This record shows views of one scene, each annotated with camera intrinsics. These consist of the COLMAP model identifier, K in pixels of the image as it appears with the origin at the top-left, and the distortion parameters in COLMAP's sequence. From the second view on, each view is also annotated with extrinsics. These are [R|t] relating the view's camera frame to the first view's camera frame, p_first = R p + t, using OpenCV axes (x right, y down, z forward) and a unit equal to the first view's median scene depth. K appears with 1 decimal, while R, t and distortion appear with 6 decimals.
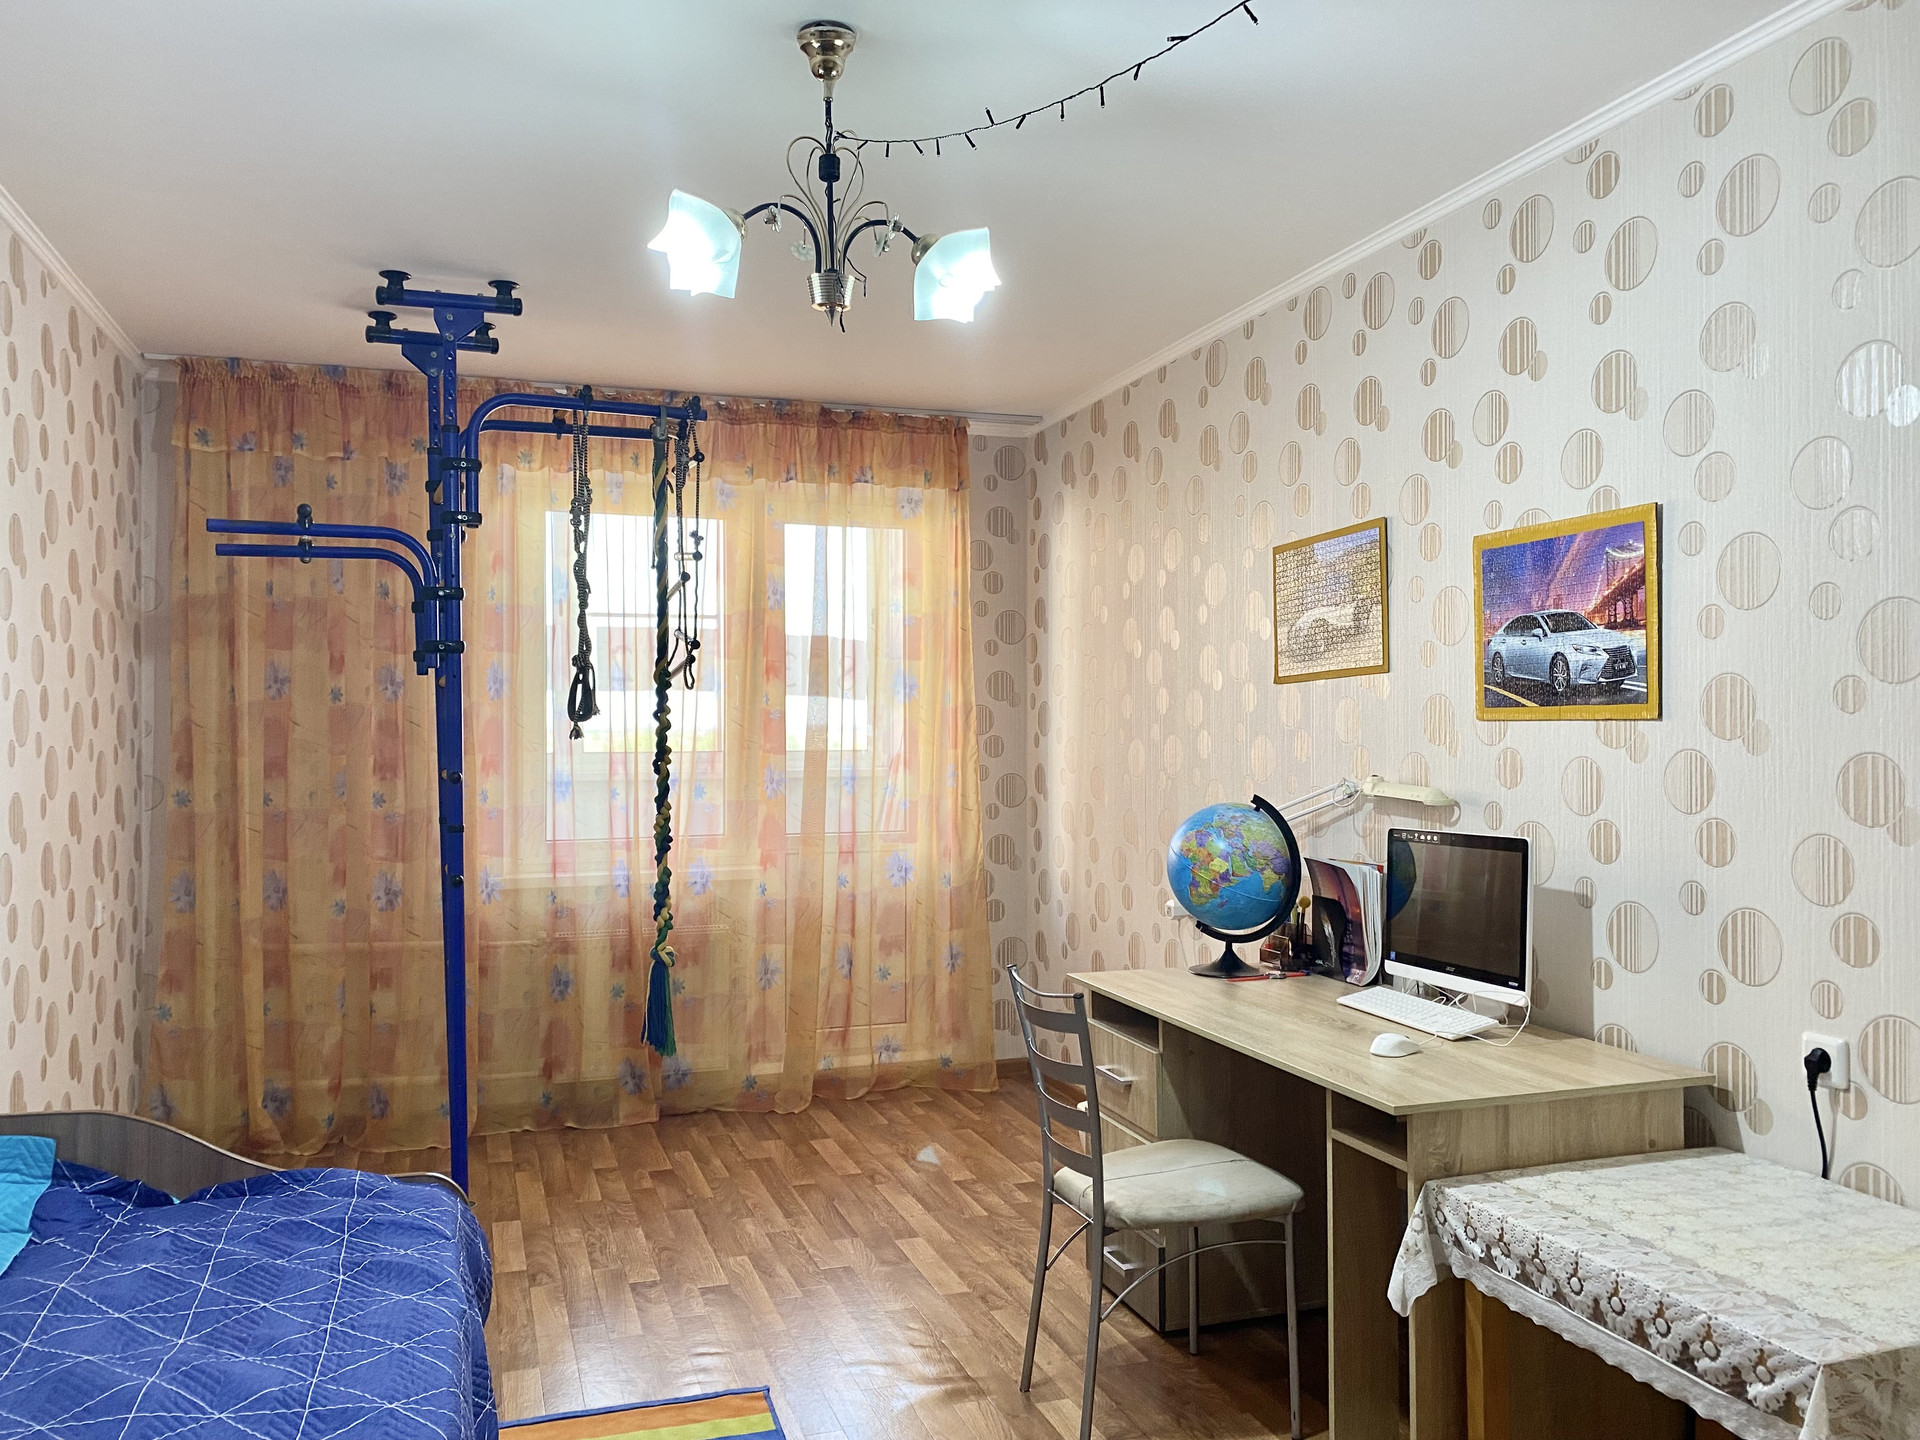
lens RADIAL K [[1474.4, 0, 954.1], [0, 1474.4, 722.7], [0, 0, 1]] dist [0.056174, -0.053303]
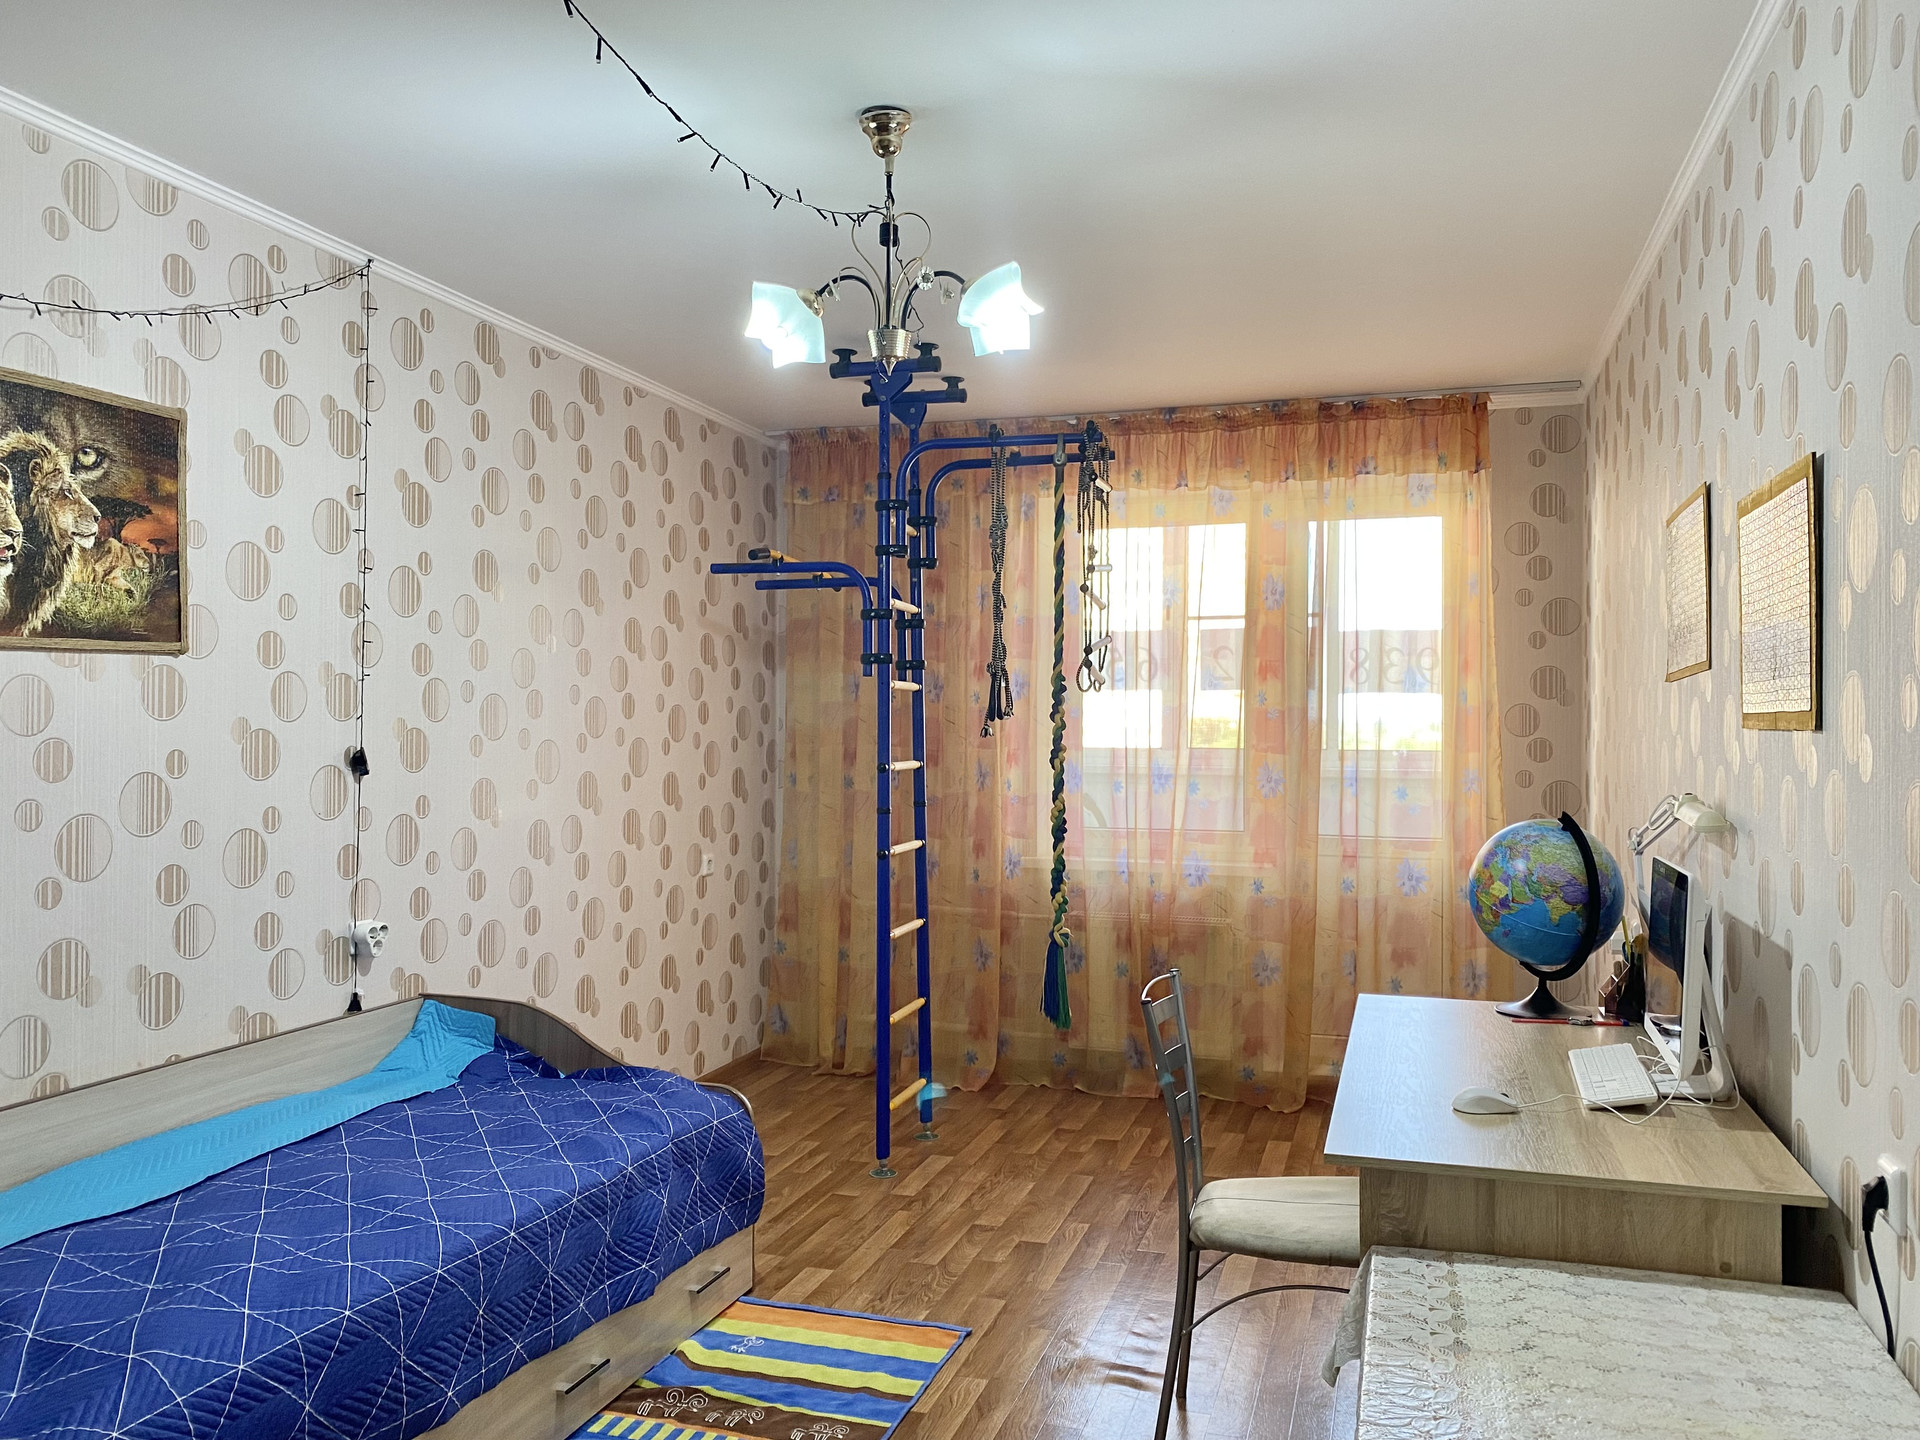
lens RADIAL K [[1475.9, 0, 977.8], [0, 1475.9, 713.1], [0, 0, 1]] dist [0.152070, -0.207912]
pose [[0.815634, 0.002635, -0.578562, 0.381408], [-0.003135, 0.999995, 0.000135, -0.007233], [0.578560, 0.001704, 0.815638, 0.069997]]
